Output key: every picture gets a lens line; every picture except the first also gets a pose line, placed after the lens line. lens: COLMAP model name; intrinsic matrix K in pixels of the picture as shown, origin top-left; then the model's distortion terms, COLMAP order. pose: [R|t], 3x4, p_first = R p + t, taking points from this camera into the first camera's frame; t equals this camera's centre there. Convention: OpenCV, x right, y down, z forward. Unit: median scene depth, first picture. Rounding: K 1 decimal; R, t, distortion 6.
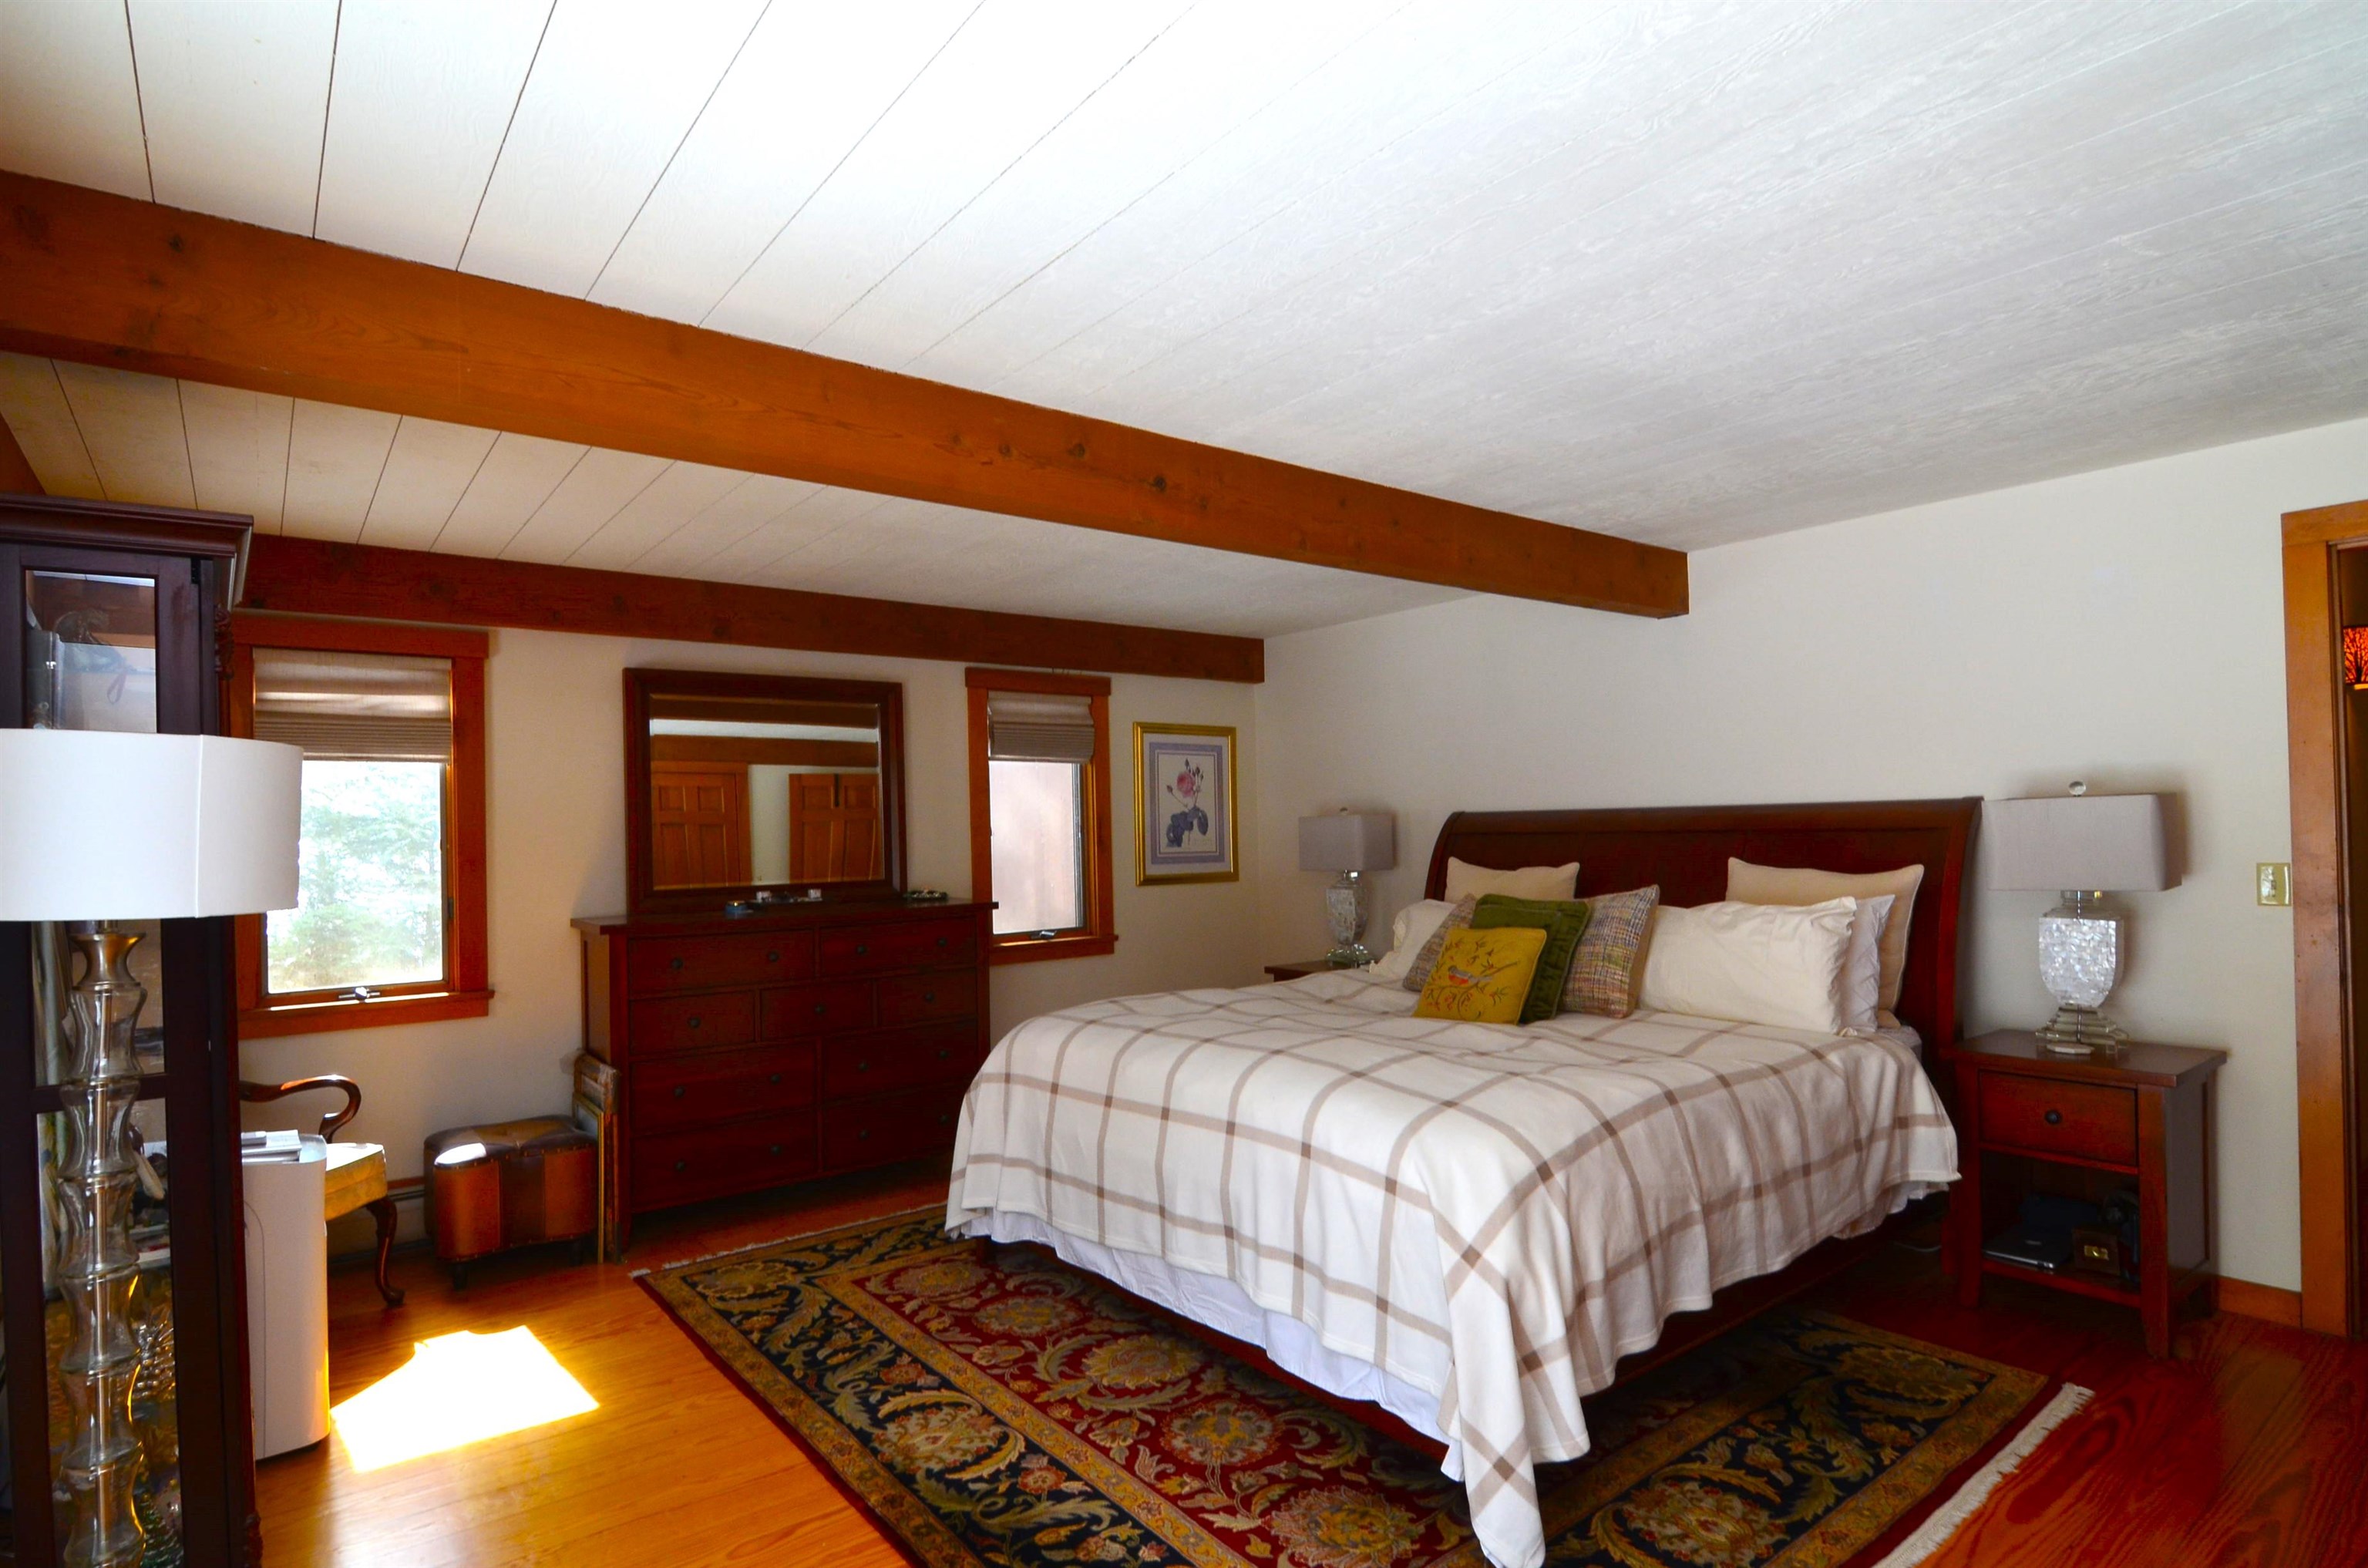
lens RADIAL K [[1220.5, 0, 1183.0], [0, 1220.5, 818.2], [0, 0, 1]] dist [0.001210, 0.001487]
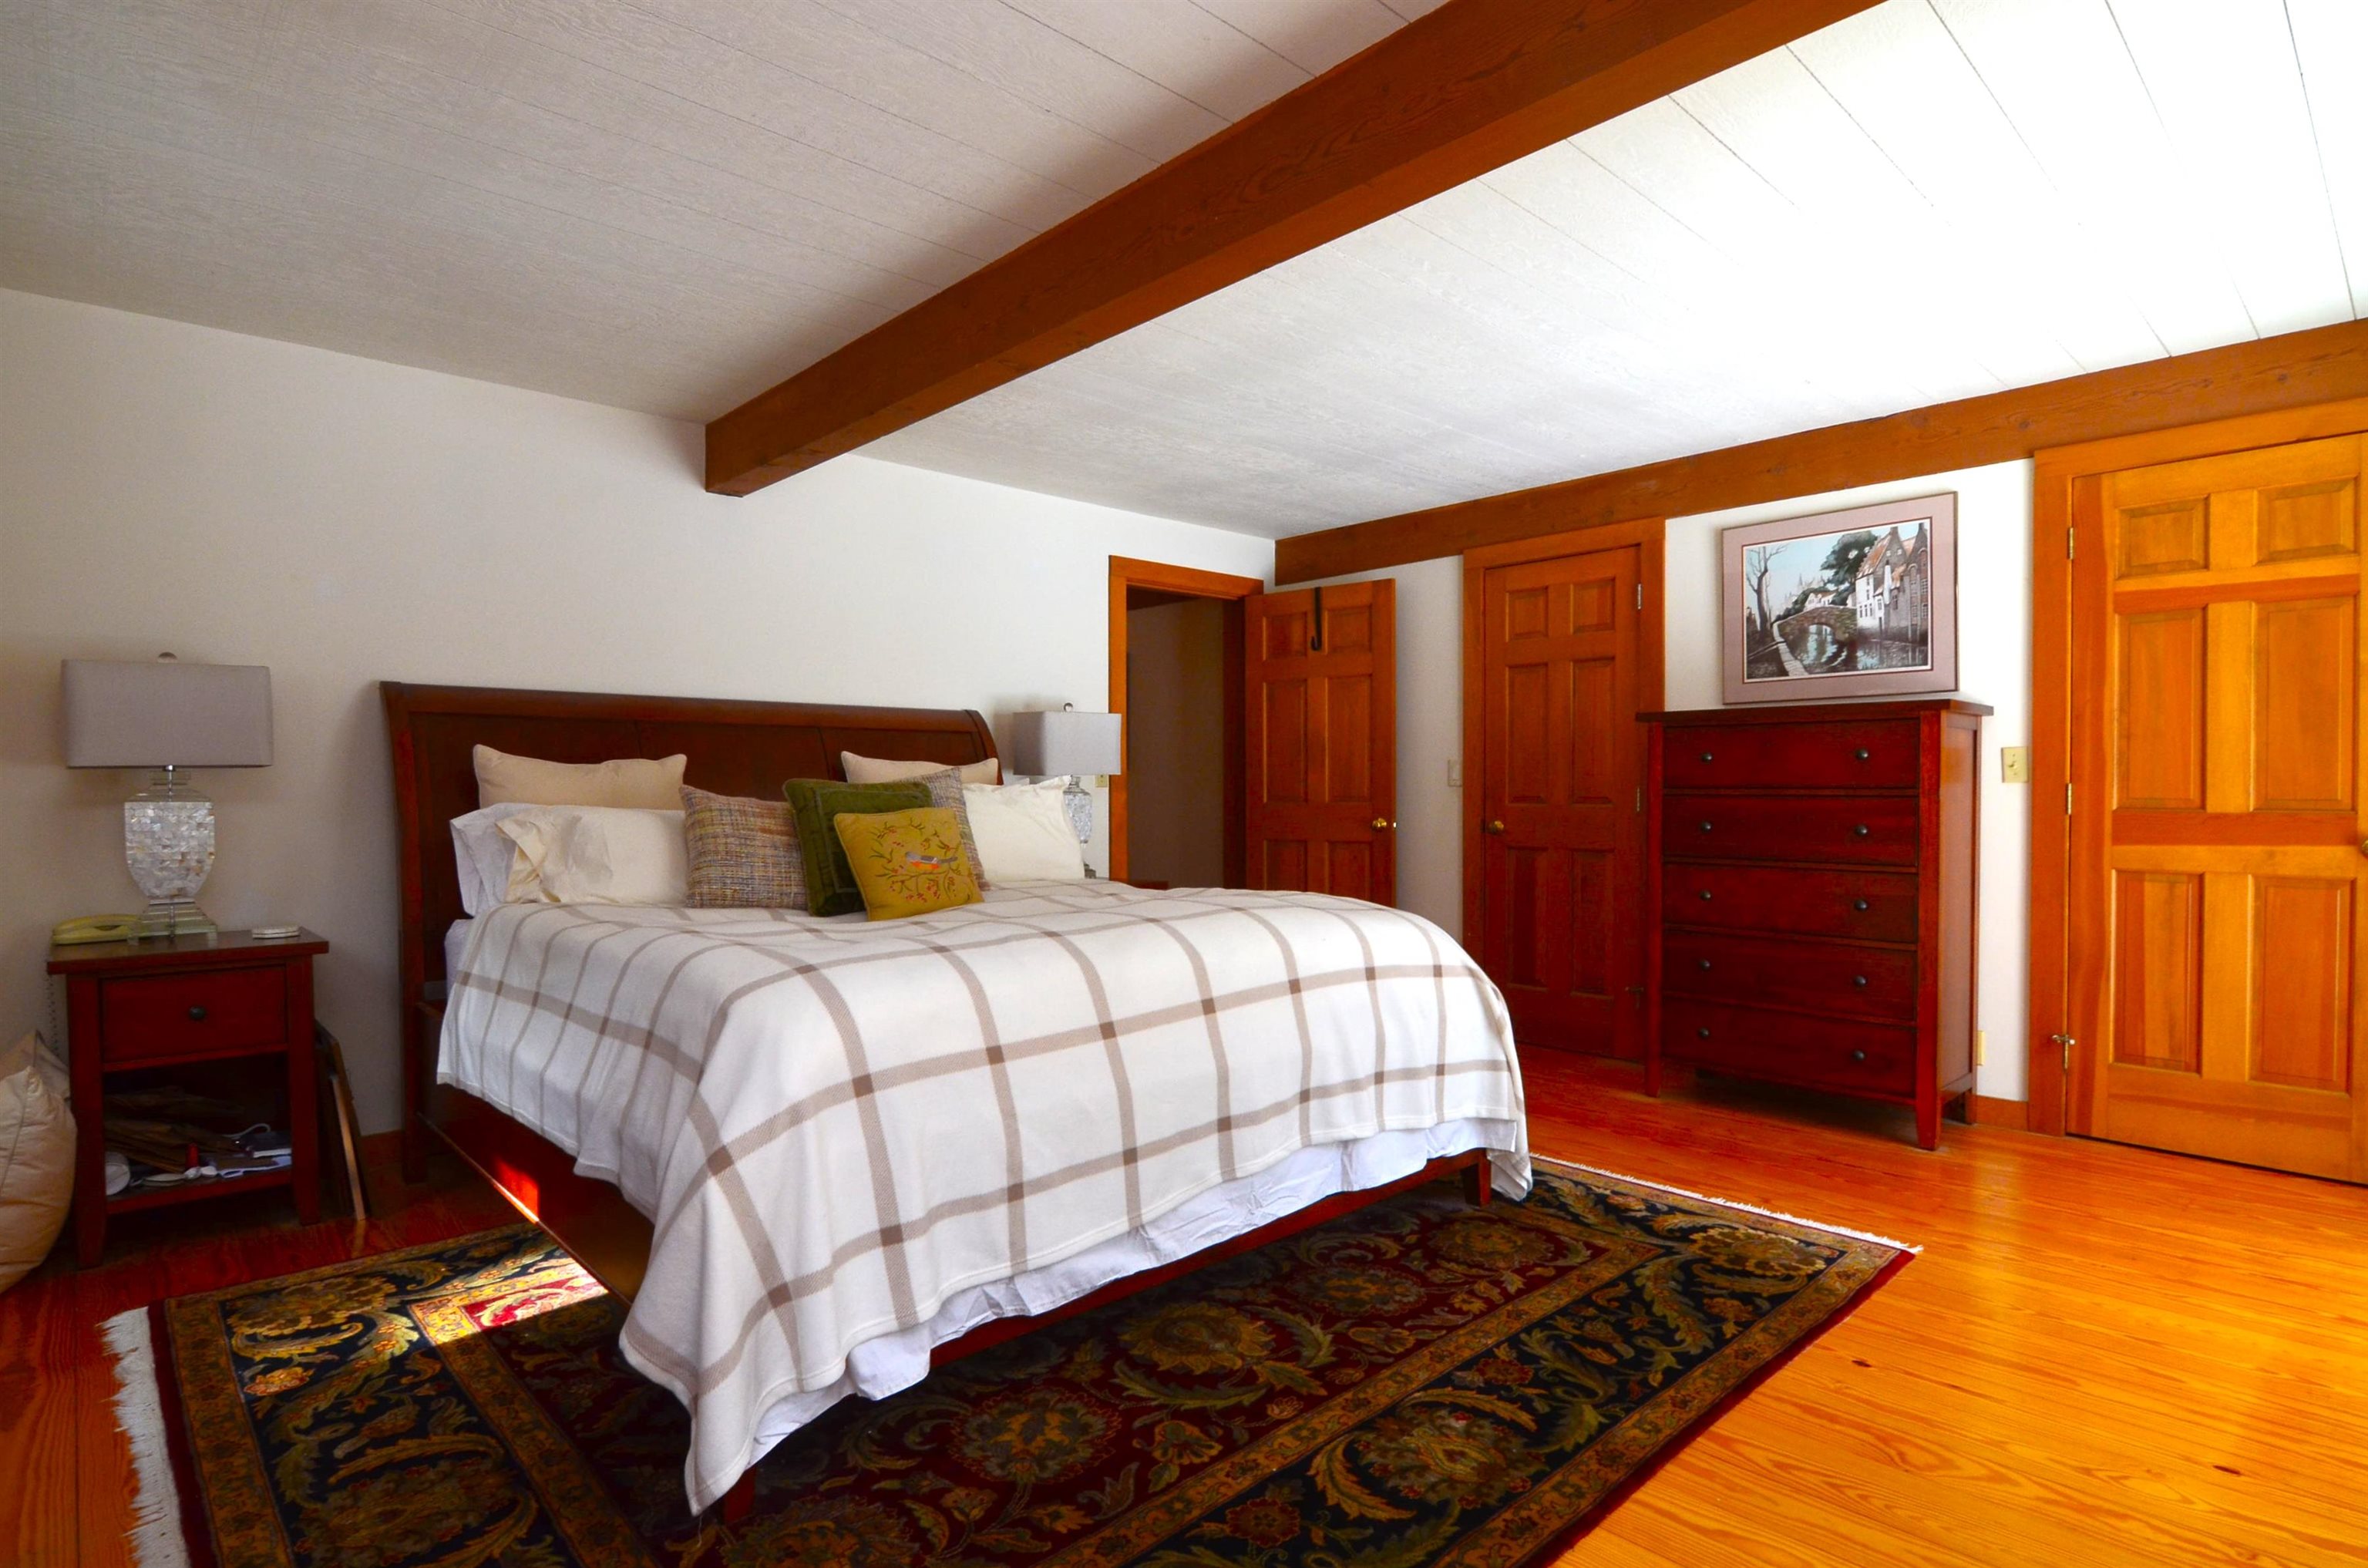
lens RADIAL K [[1203.1, 0, 1179.8], [0, 1203.1, 807.9], [0, 0, 1]] dist [-0.004585, -0.000806]
pose [[-0.091230, 0.005603, 0.995814, -0.844961], [-0.000736, 0.999984, -0.005694, 0.123531], [-0.995830, -0.001252, -0.091225, 1.154655]]
